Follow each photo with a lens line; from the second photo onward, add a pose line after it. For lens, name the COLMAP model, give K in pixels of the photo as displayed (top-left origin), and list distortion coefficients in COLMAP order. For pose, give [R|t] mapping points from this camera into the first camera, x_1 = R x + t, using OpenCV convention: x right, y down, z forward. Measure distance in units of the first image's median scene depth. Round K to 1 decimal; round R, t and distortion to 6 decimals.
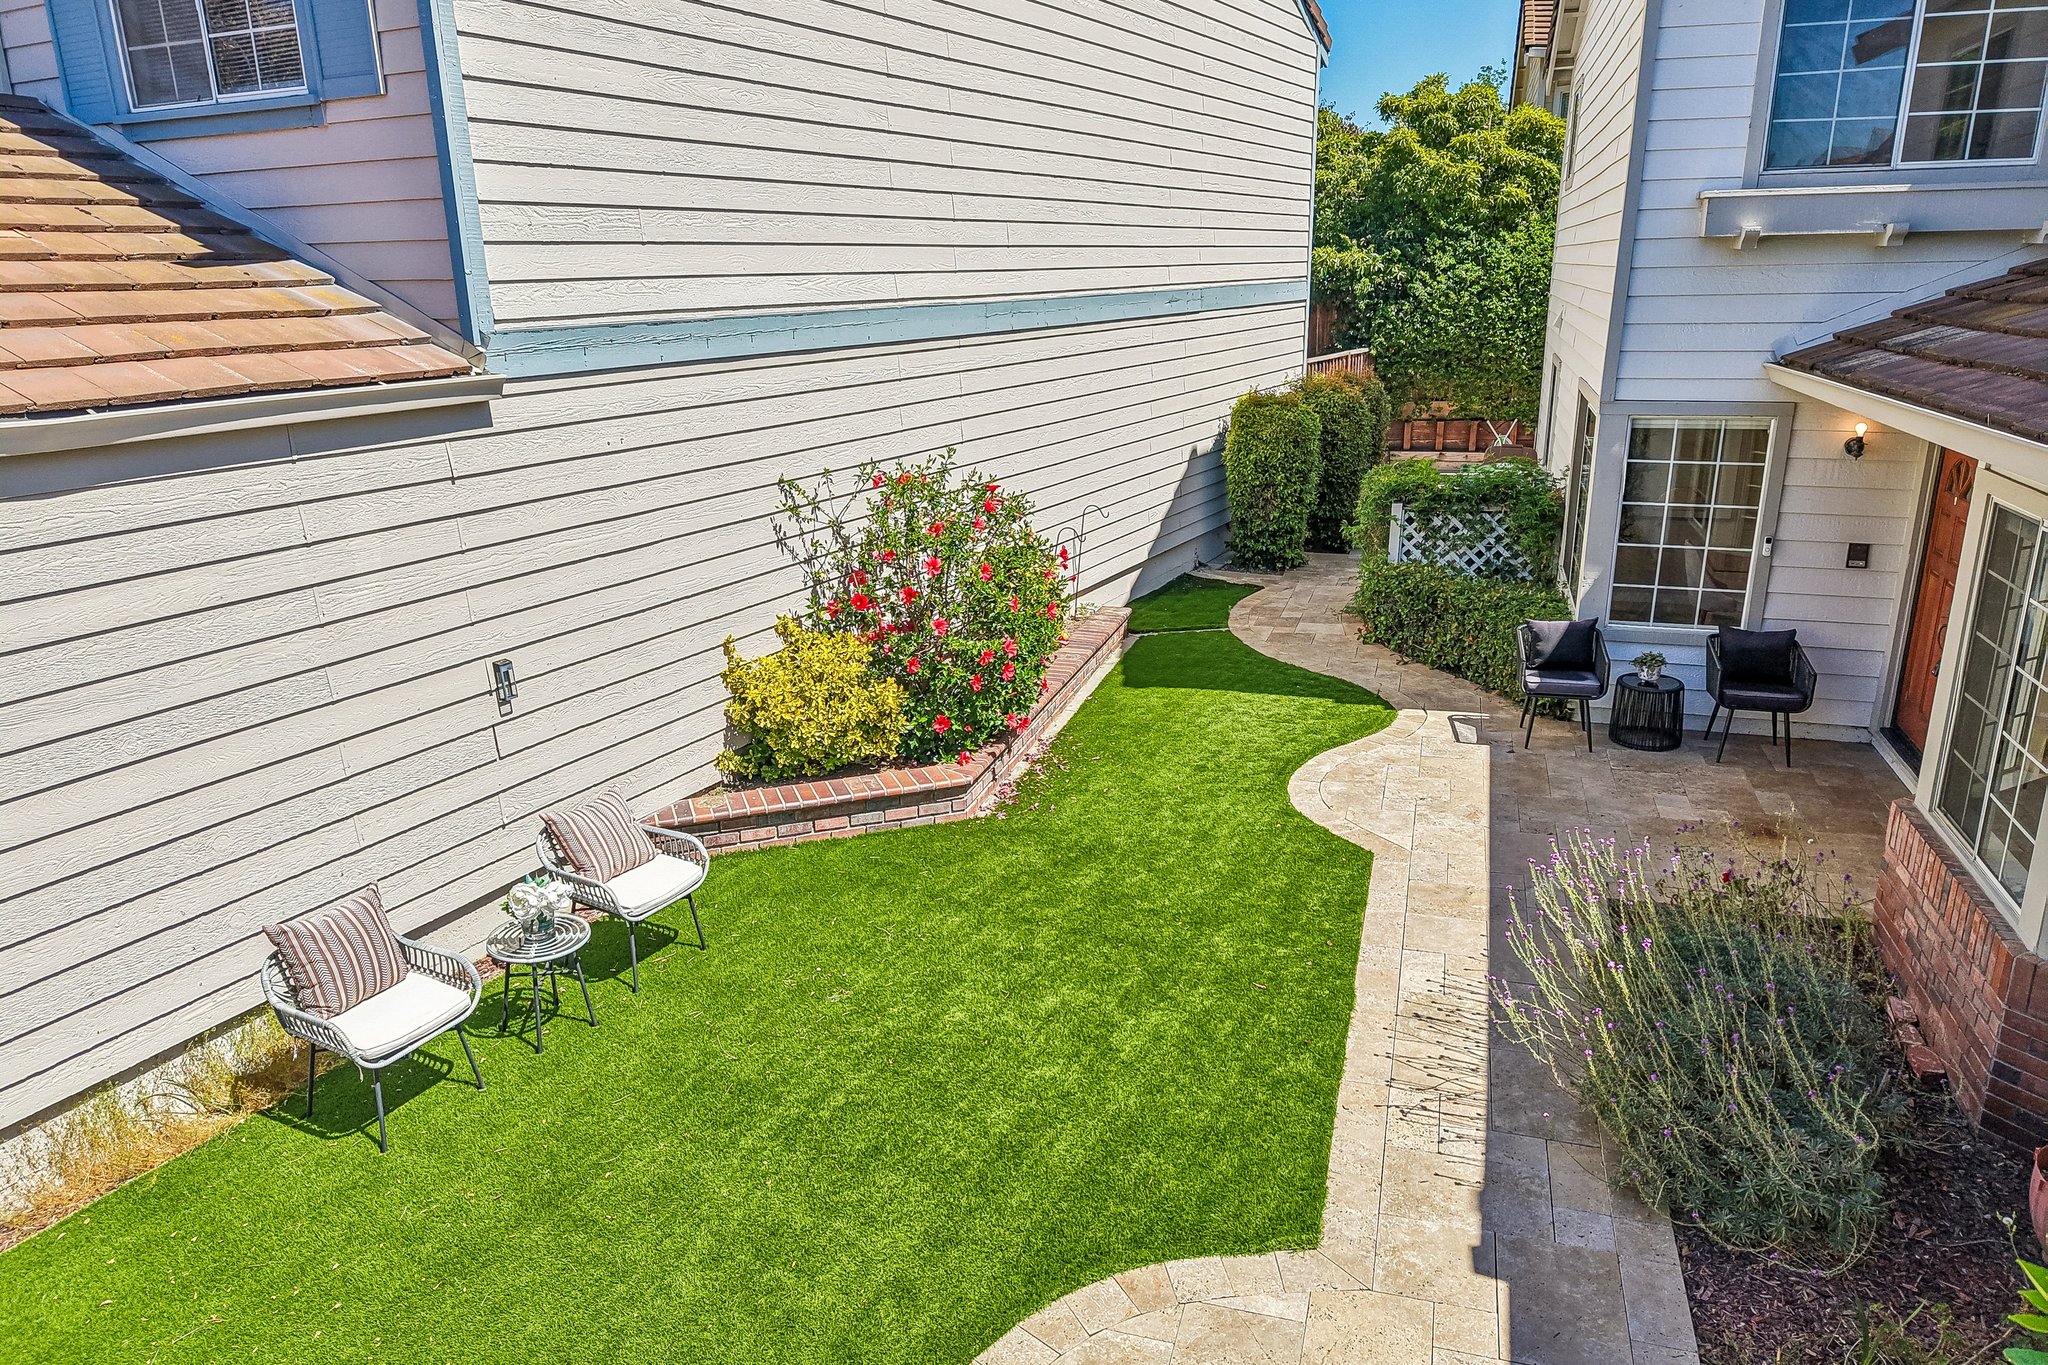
lens RADIAL K [[1363.0, 0, 1024.0], [0, 1363.0, 682.5], [0, 0, 1]] dist [0.006583, -0.001327]
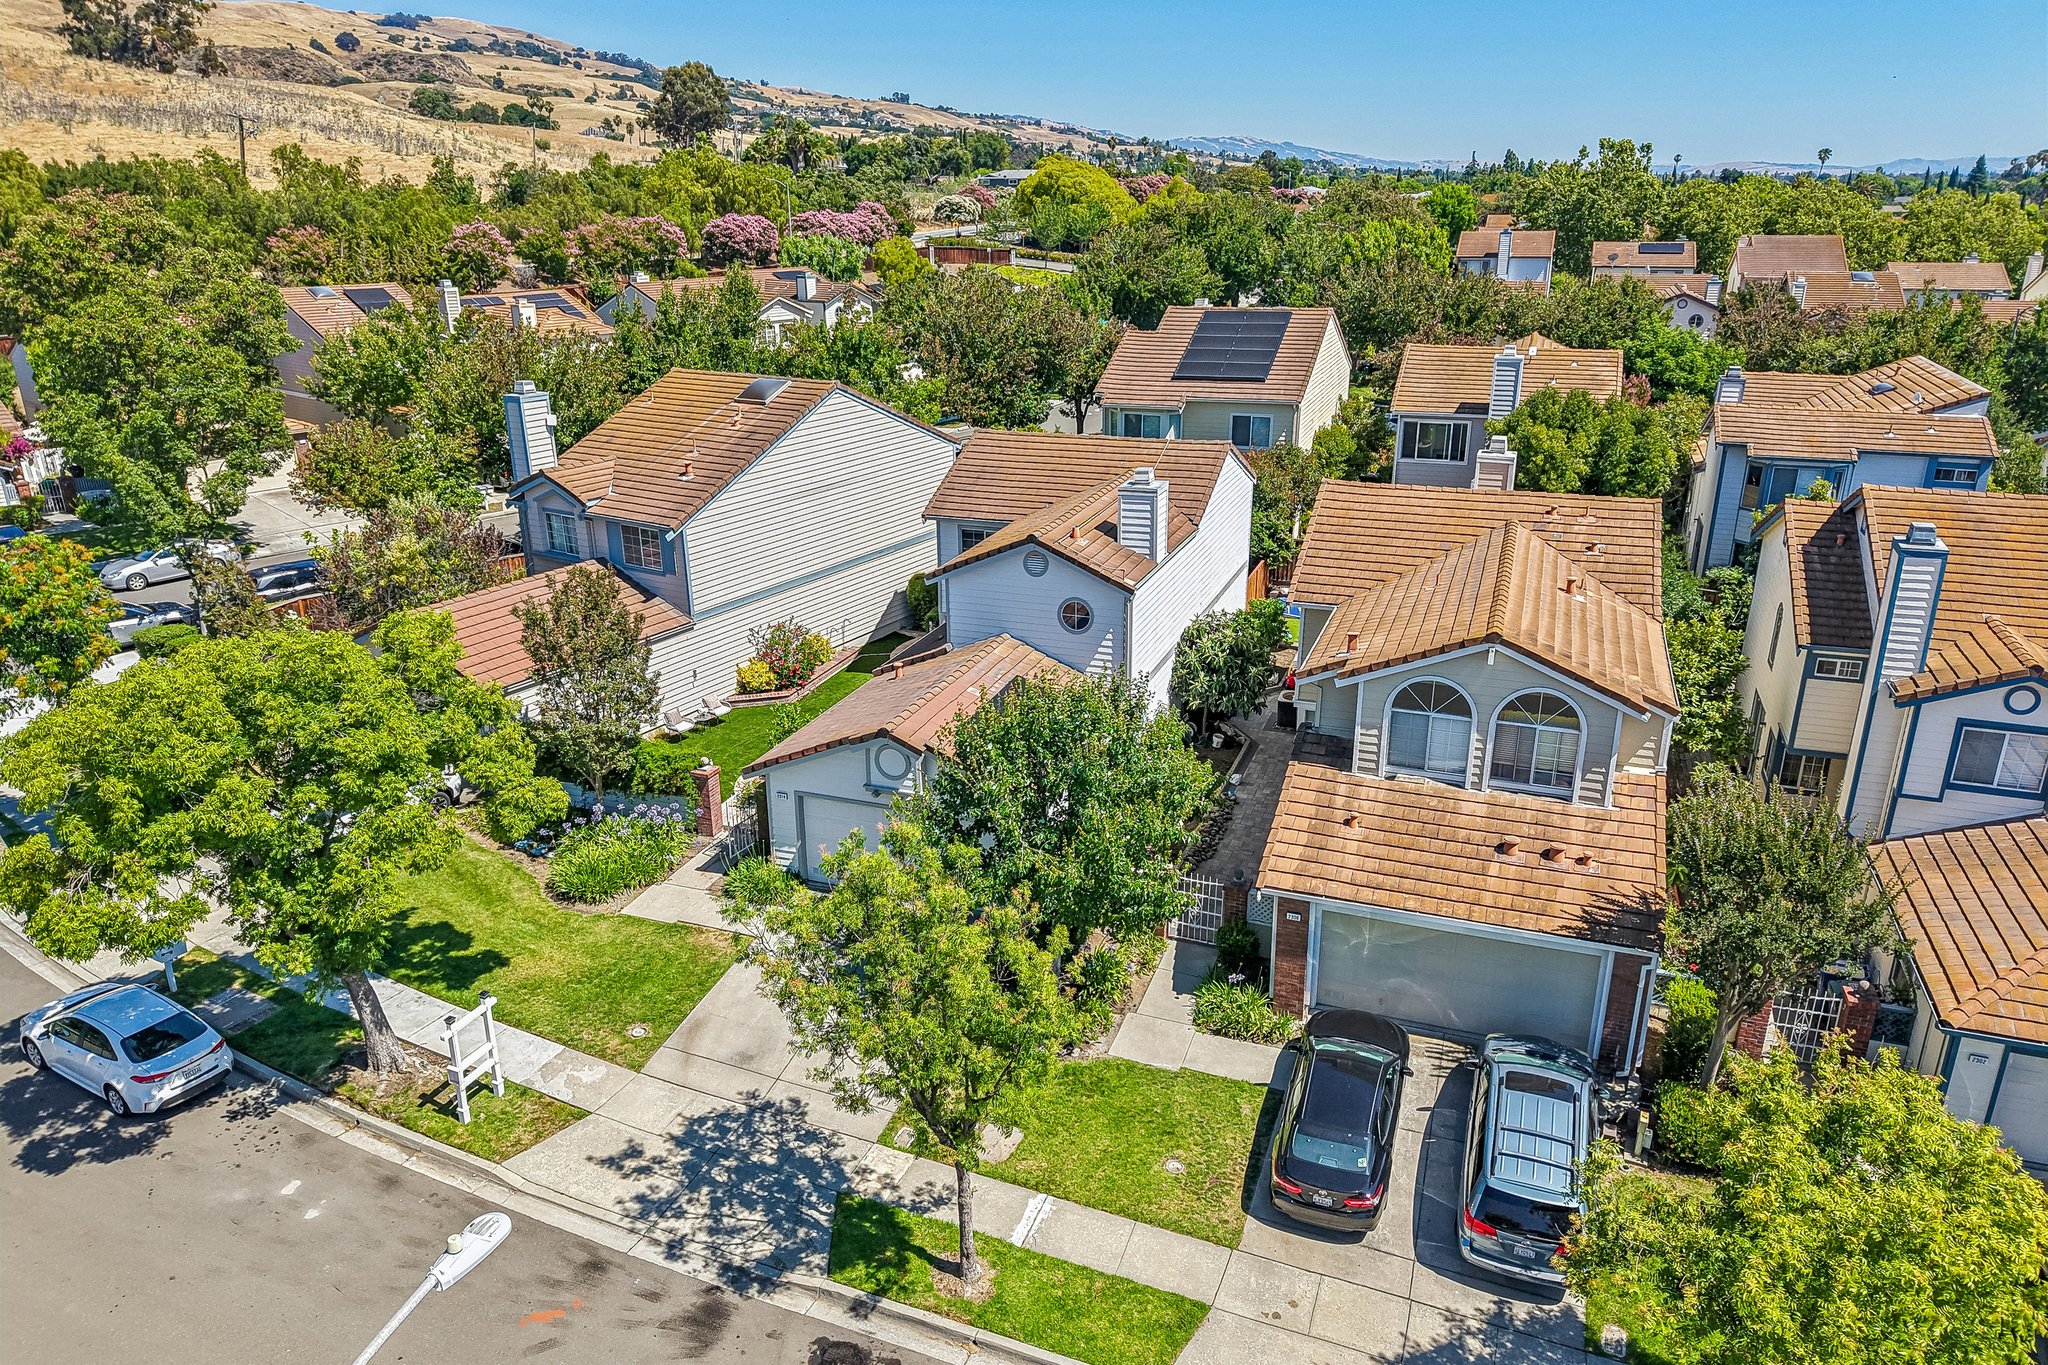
lens RADIAL K [[1363.0, 0, 1024.0], [0, 1363.0, 682.5], [0, 0, 1]] dist [0.006583, -0.001327]
pose [[0.998776, 0.020227, -0.045135, 0.771395], [-0.018270, 0.998892, 0.043368, -0.147676], [0.045963, -0.042490, 0.998039, -2.861570]]
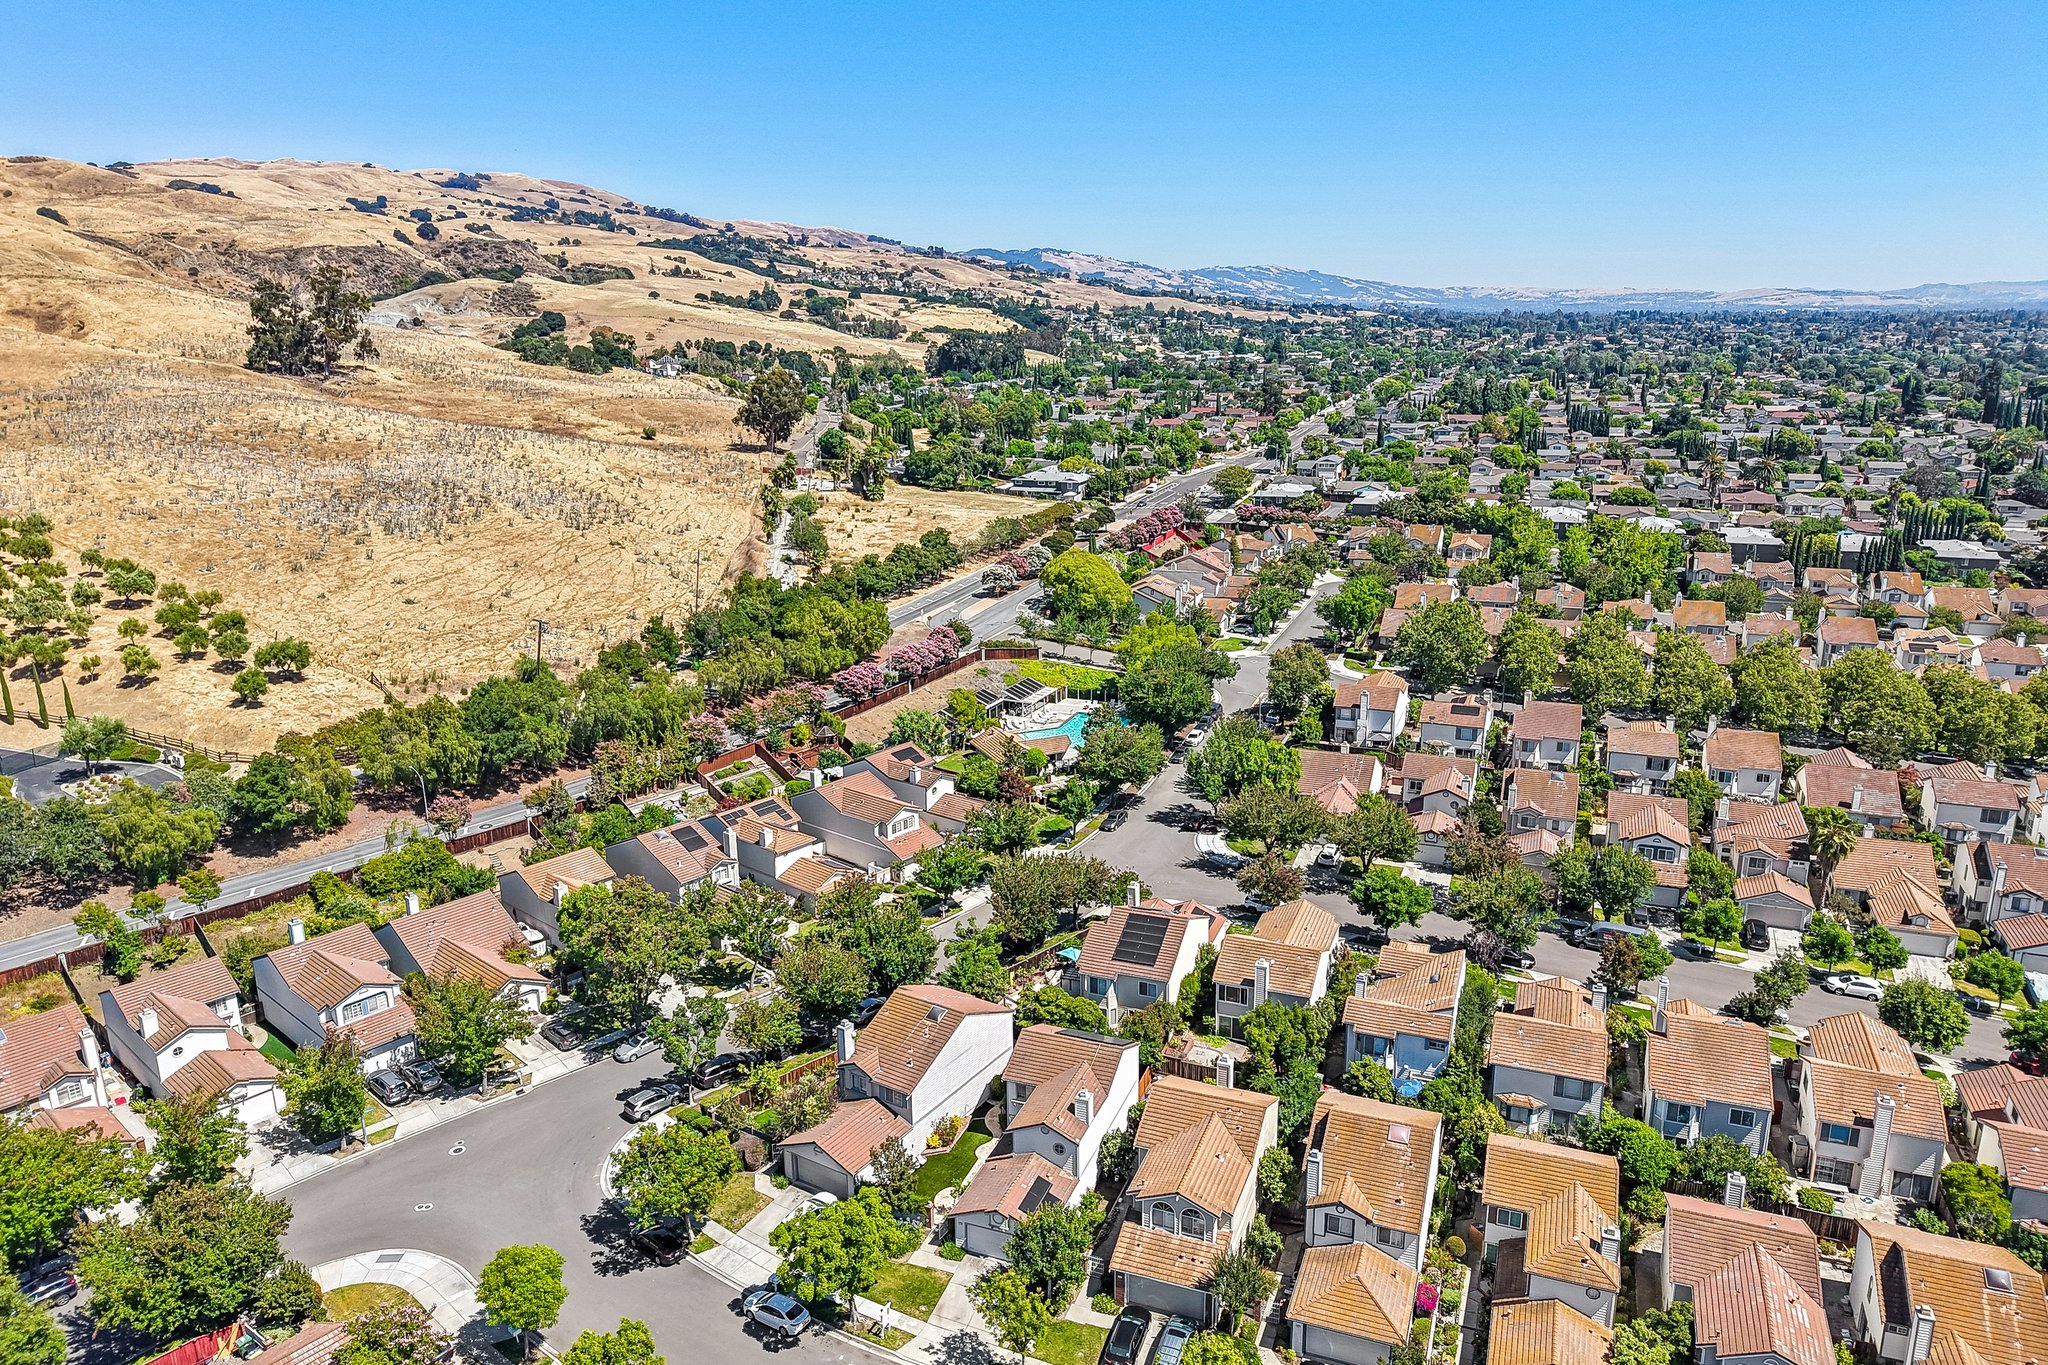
lens RADIAL K [[1400.0, 0, 1032.9], [0, 1400.0, 715.3], [0, 0, 1]] dist [0.004327, 0.001301]
pose [[0.997985, 0.023760, -0.058833, 1.032275], [-0.024096, 0.999697, -0.005017, -2.837365], [0.058696, 0.006424, 0.998255, -8.641457]]
